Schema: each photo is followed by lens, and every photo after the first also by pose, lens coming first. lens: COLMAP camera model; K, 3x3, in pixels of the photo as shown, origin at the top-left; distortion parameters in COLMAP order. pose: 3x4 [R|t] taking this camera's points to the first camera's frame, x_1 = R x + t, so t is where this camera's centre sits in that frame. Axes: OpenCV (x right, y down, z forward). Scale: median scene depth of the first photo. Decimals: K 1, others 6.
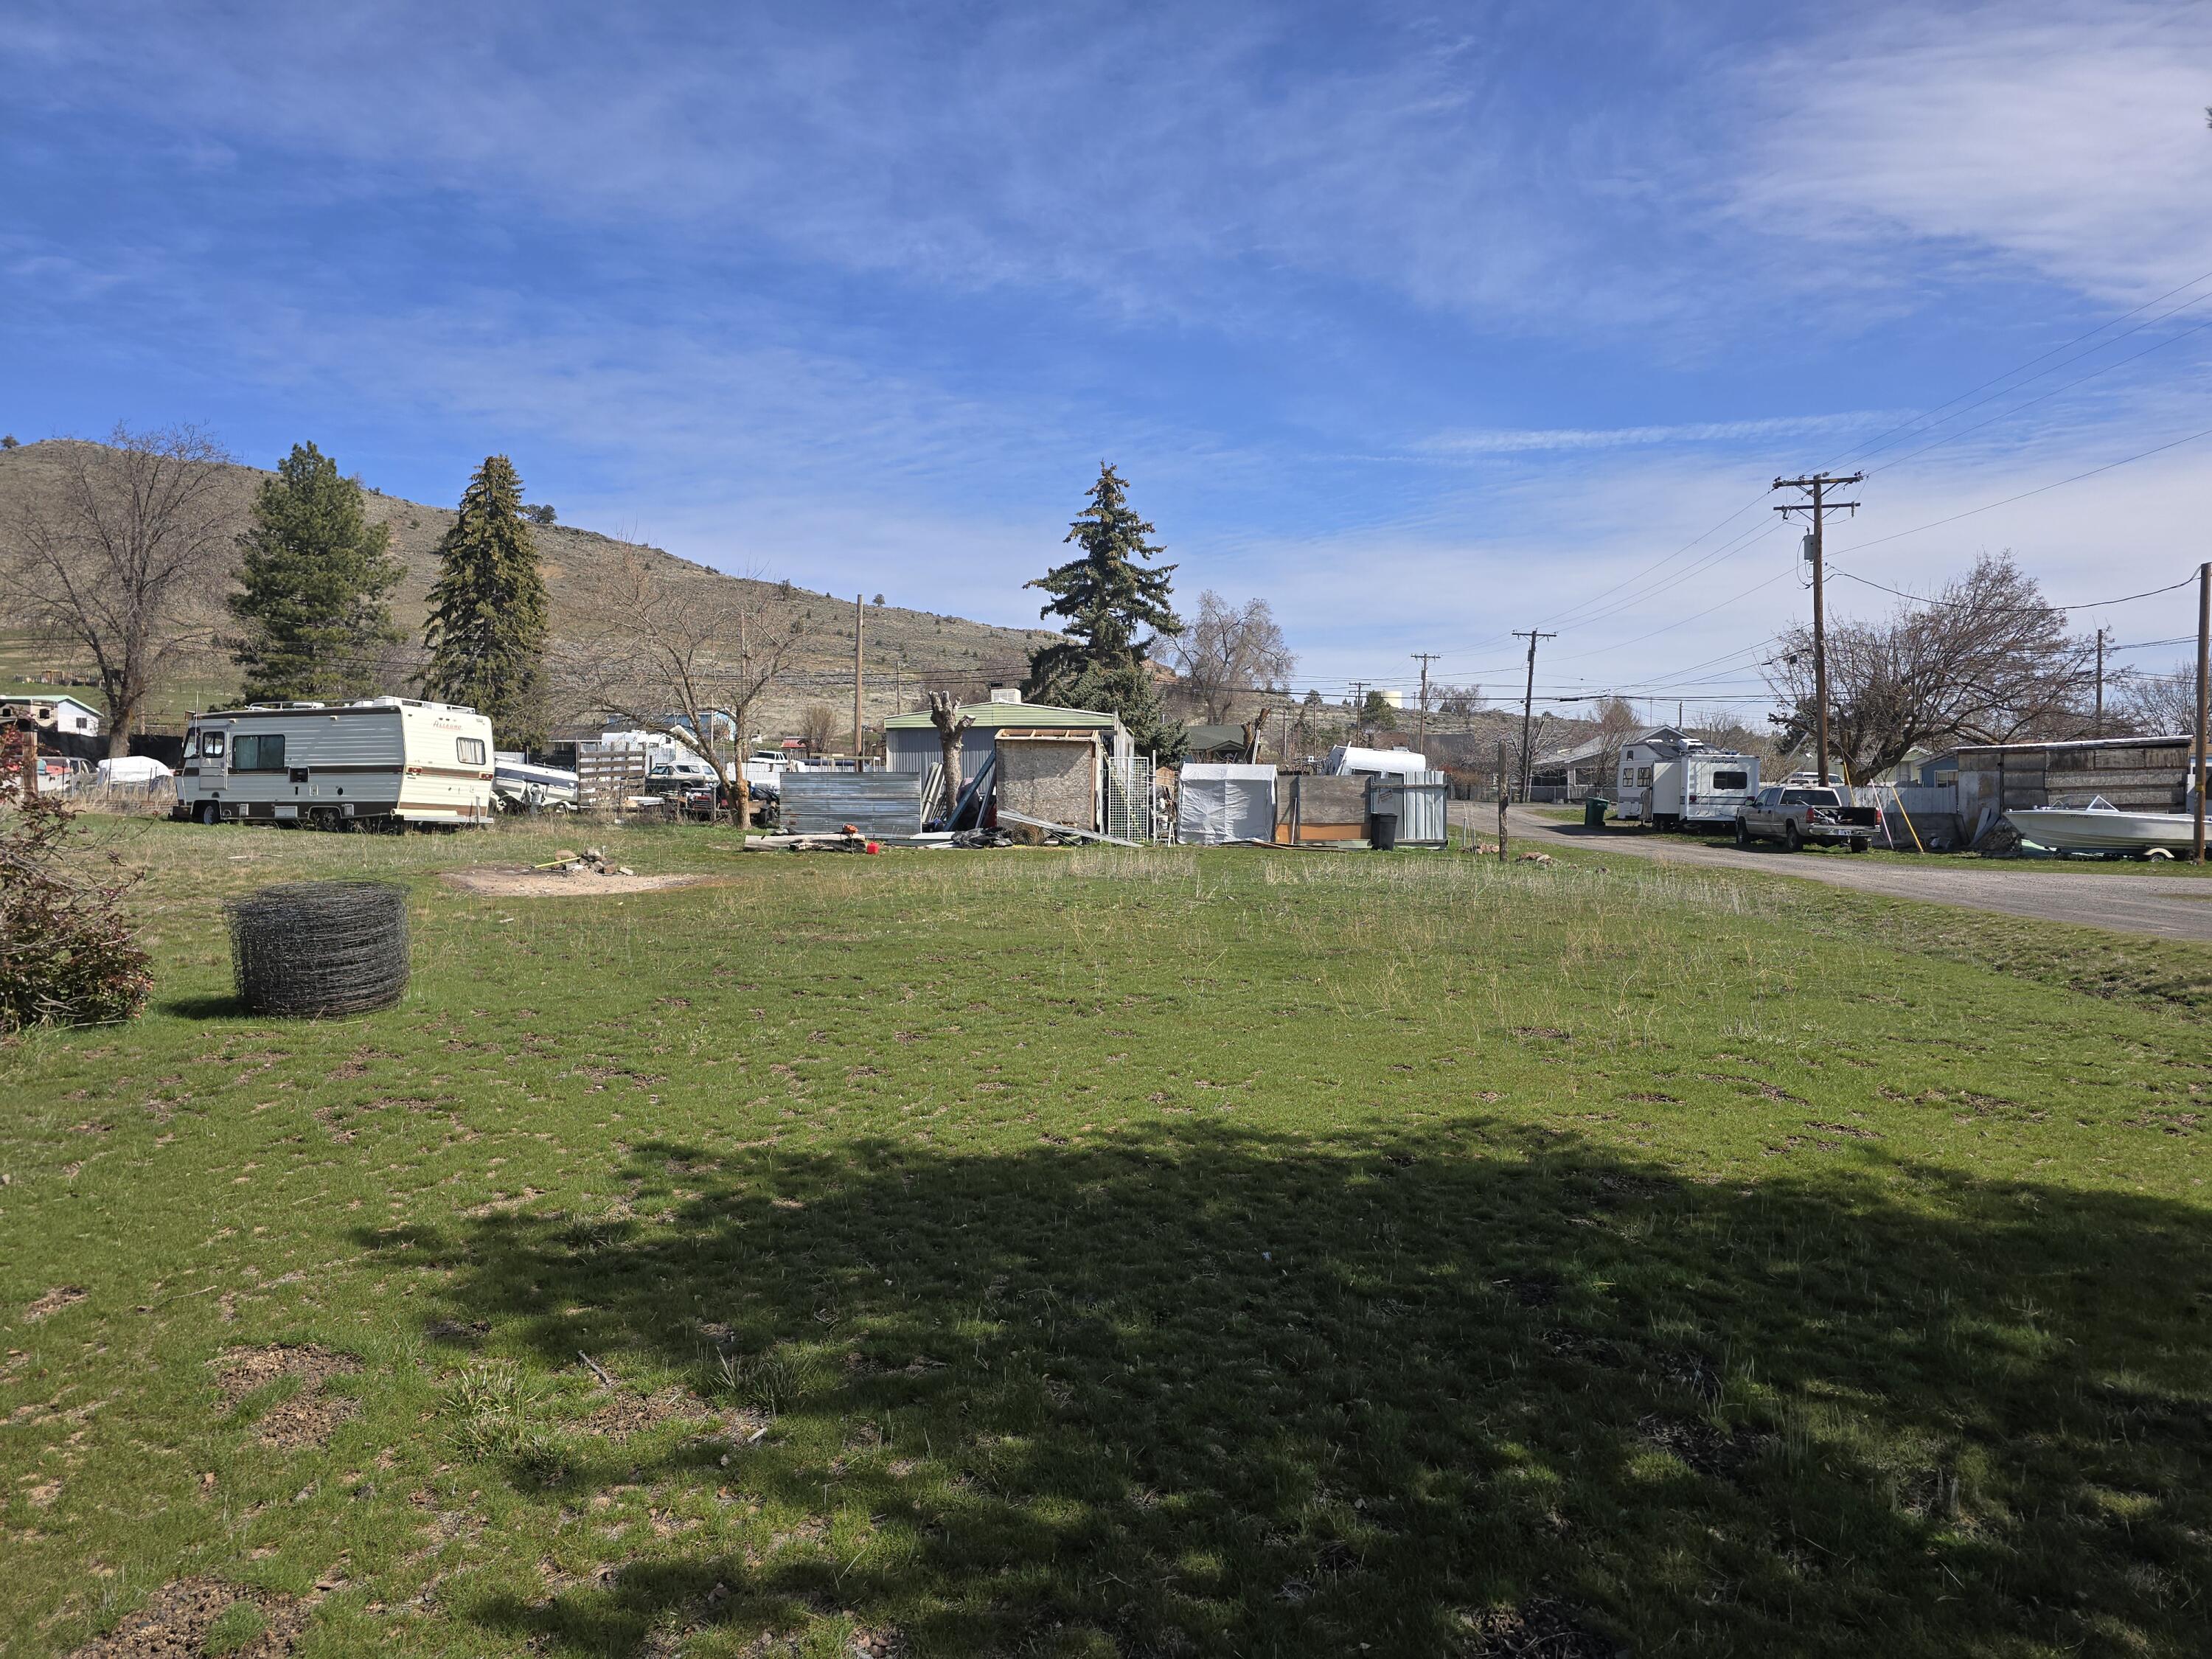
lens RADIAL K [[1495.0, 0, 1106.0], [0, 1495.0, 829.5], [0, 0, 1]] dist [0.110893, -0.134729]
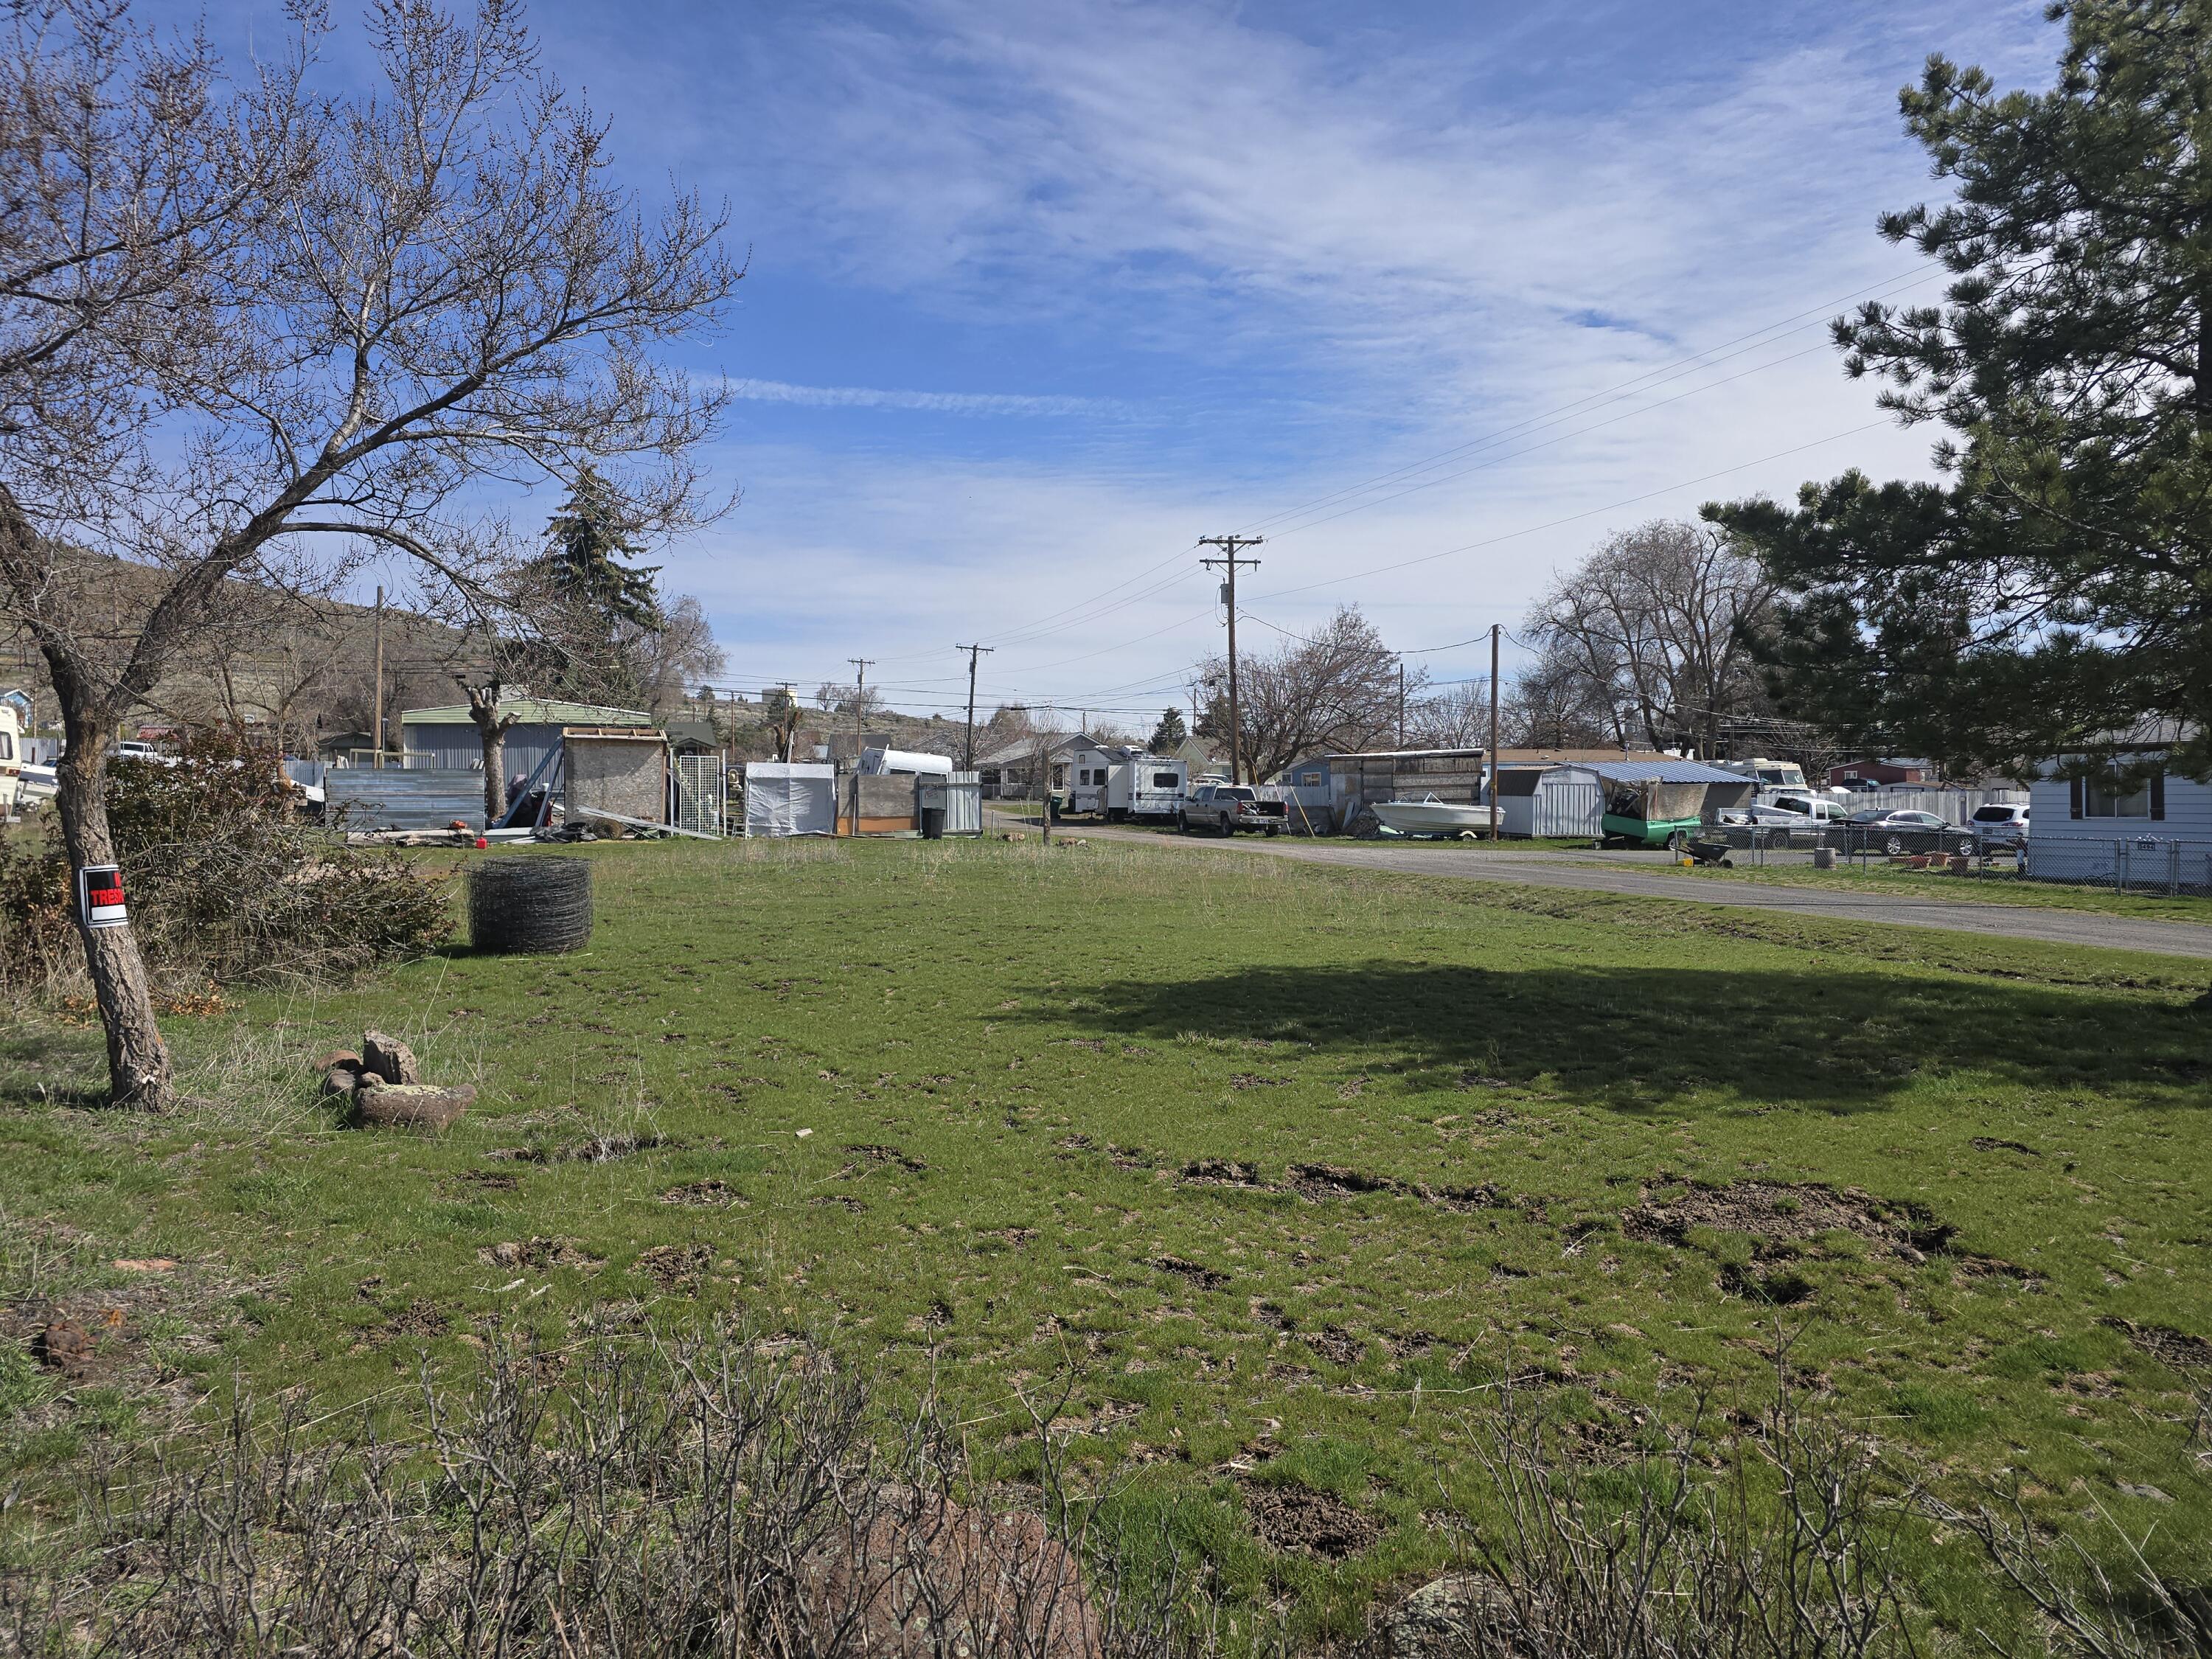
lens RADIAL K [[1495.0, 0, 1106.0], [0, 1495.0, 829.5], [0, 0, 1]] dist [0.110893, -0.134729]
pose [[0.915466, -0.010535, 0.402258, -0.138745], [0.009837, 0.999944, 0.003800, 0.002565], [-0.402276, 0.000478, 0.915518, -0.095471]]
